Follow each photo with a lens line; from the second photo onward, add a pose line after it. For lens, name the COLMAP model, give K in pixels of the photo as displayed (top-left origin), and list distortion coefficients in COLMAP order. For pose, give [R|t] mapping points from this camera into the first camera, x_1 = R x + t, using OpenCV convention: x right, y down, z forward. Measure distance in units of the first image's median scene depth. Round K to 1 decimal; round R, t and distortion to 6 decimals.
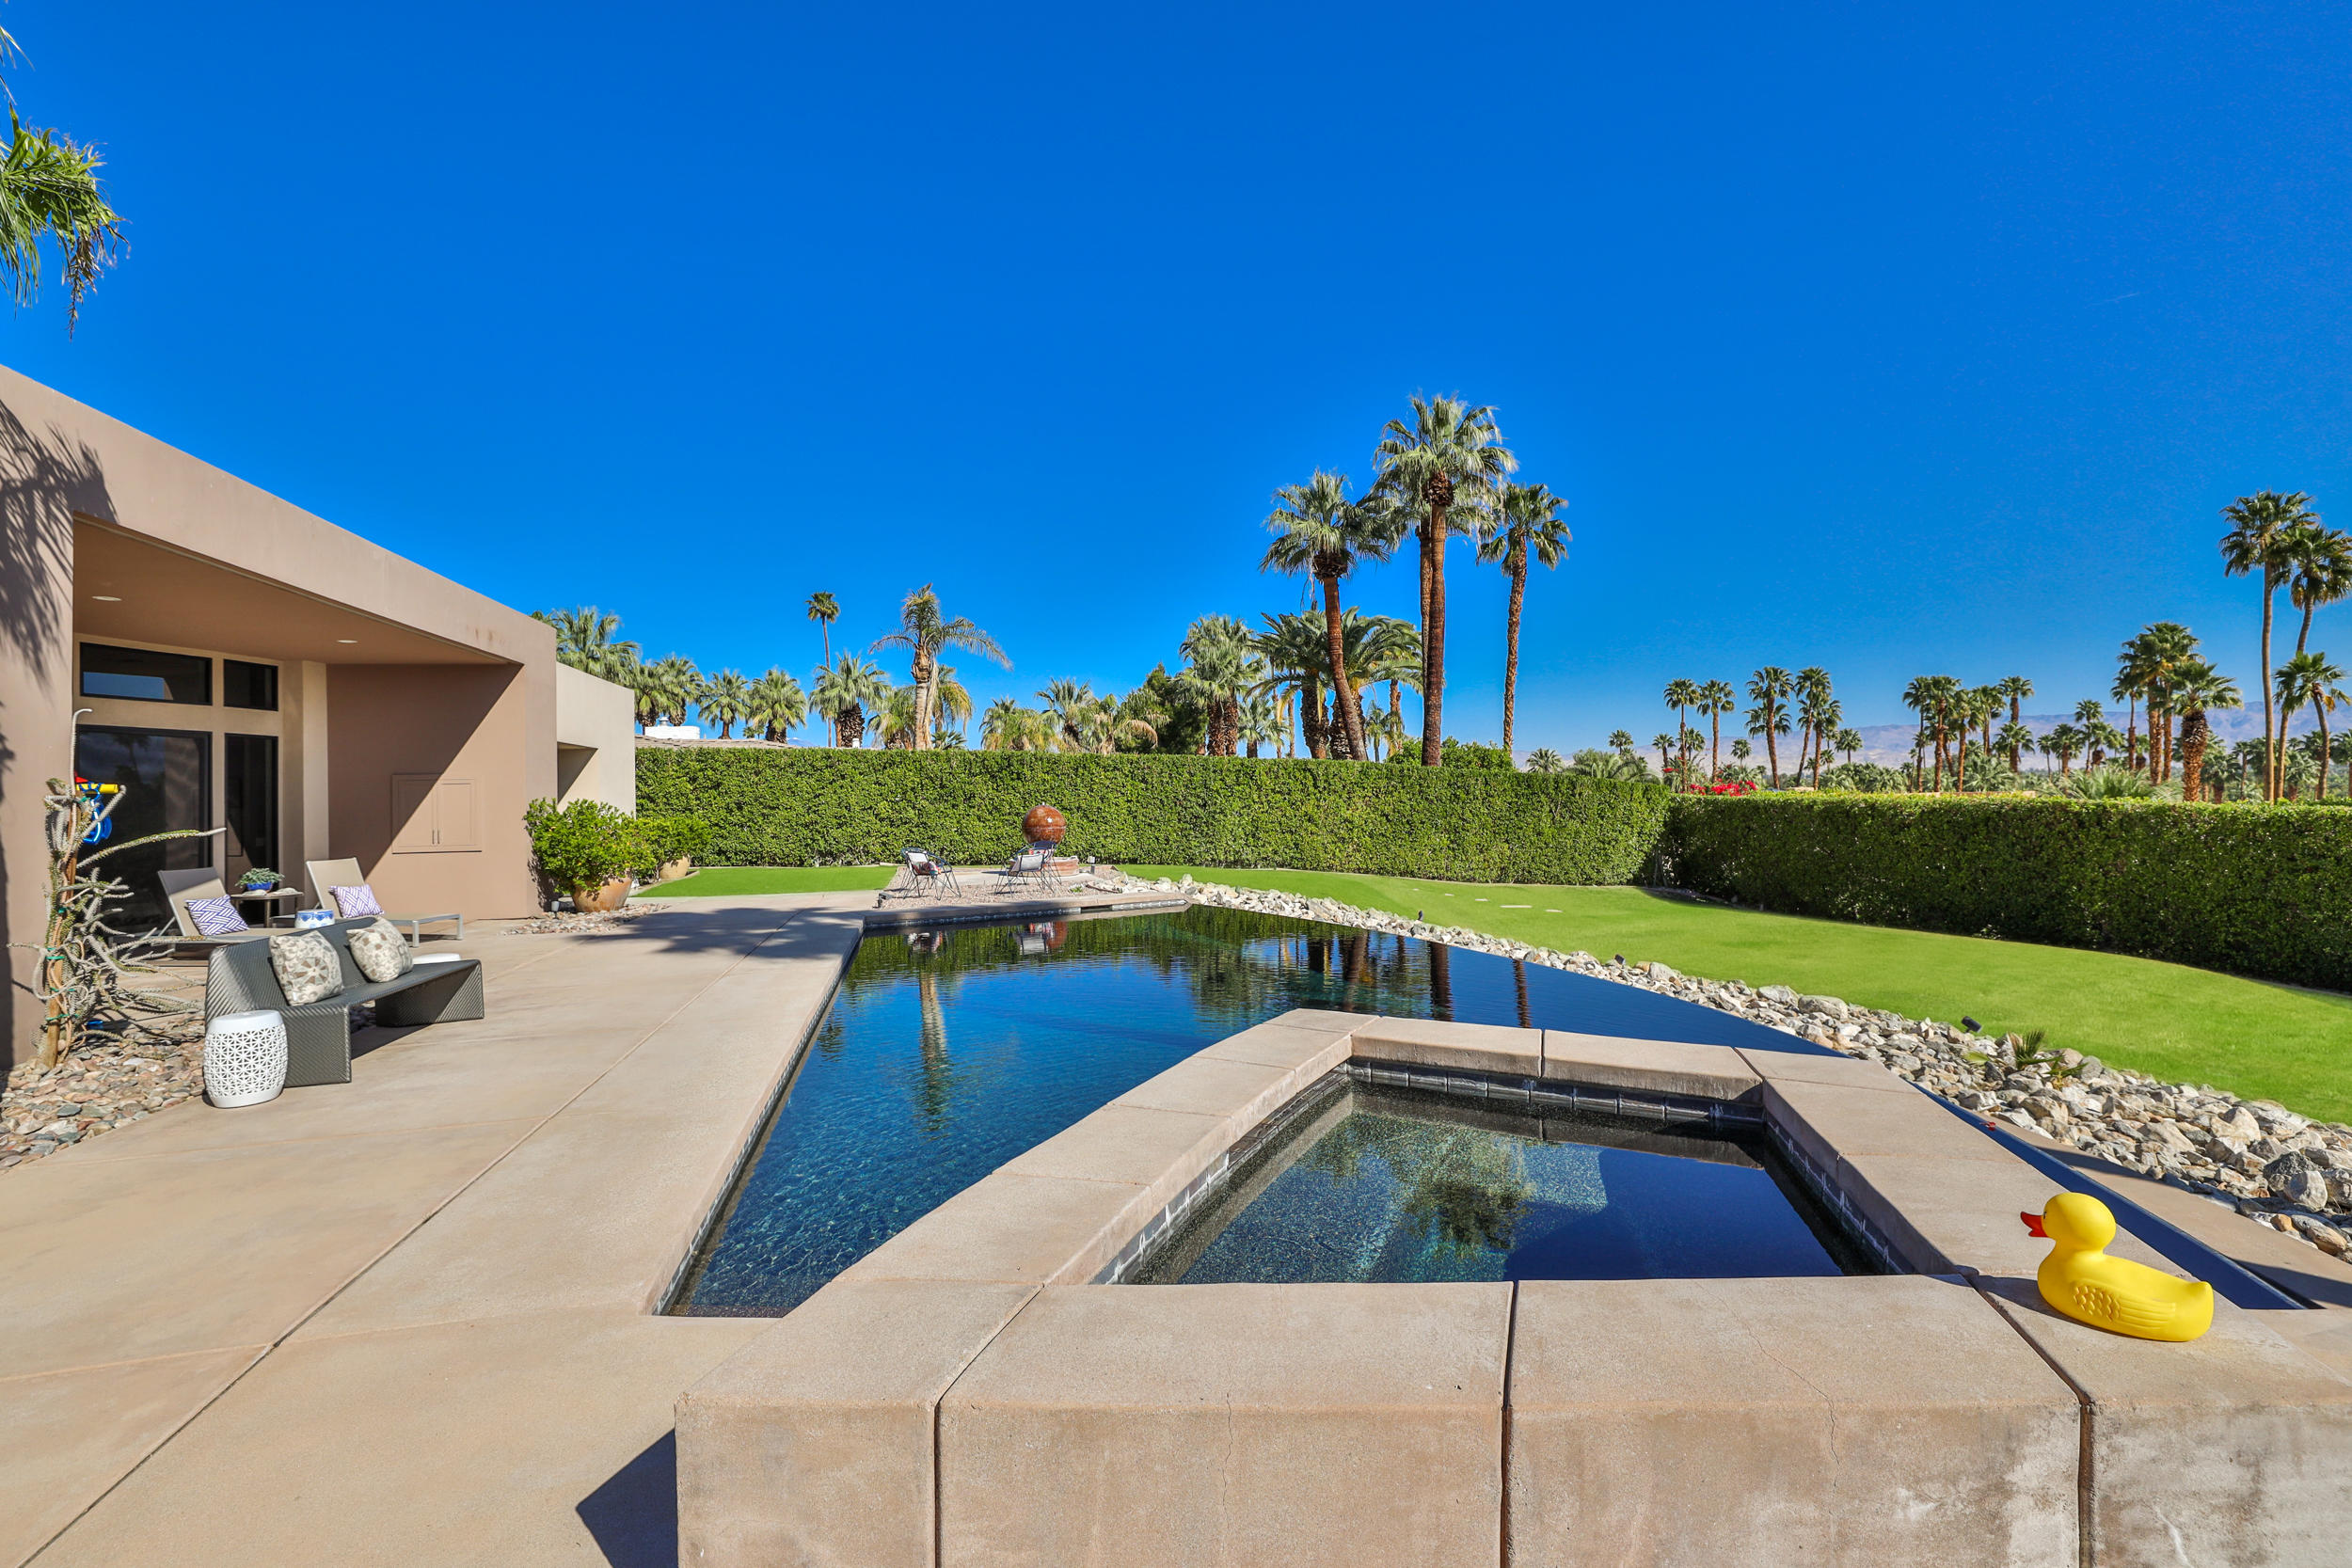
lens RADIAL K [[1069.9, 0, 1190.7], [0, 1069.9, 784.1], [0, 0, 1]] dist [-0.039579, 0.012566]
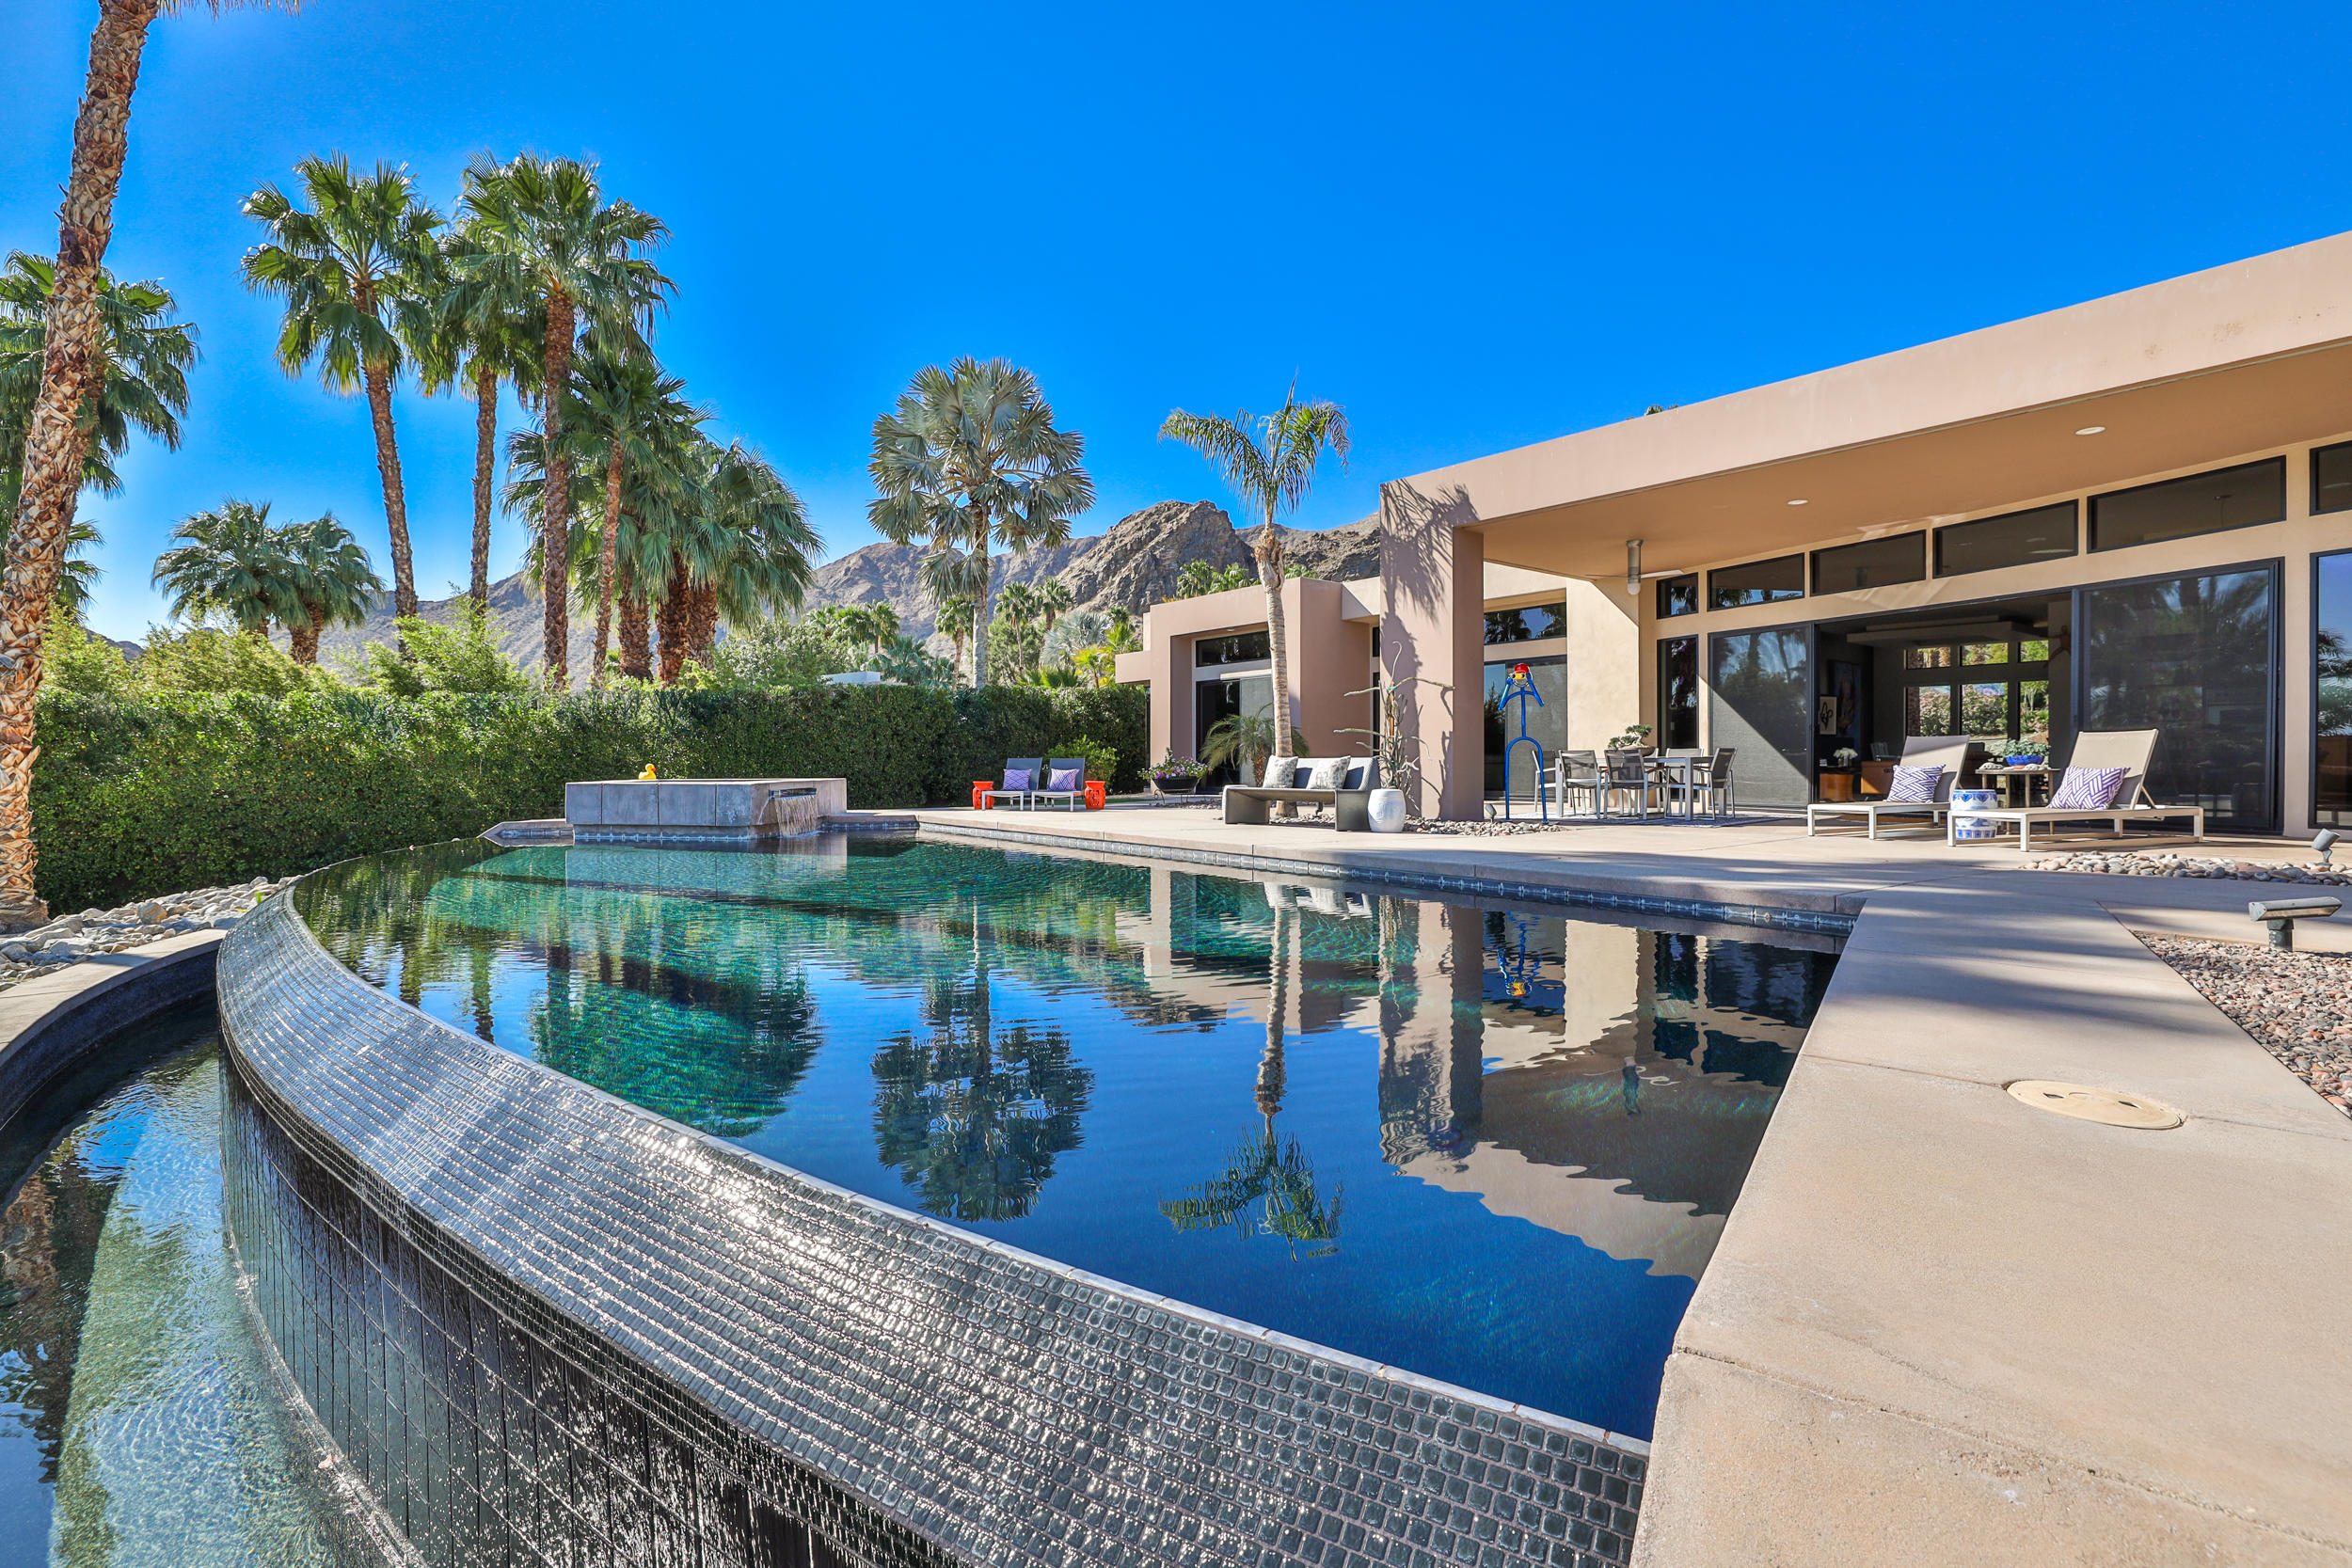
lens RADIAL K [[1067.4, 0, 1174.9], [0, 1067.4, 778.2], [0, 0, 1]] dist [-0.043143, 0.013875]
pose [[-0.913652, 0.029553, -0.405421, 0.023066], [0.027146, 0.999563, 0.011687, 0.025850], [0.405589, -0.000328, -0.914055, 0.456123]]
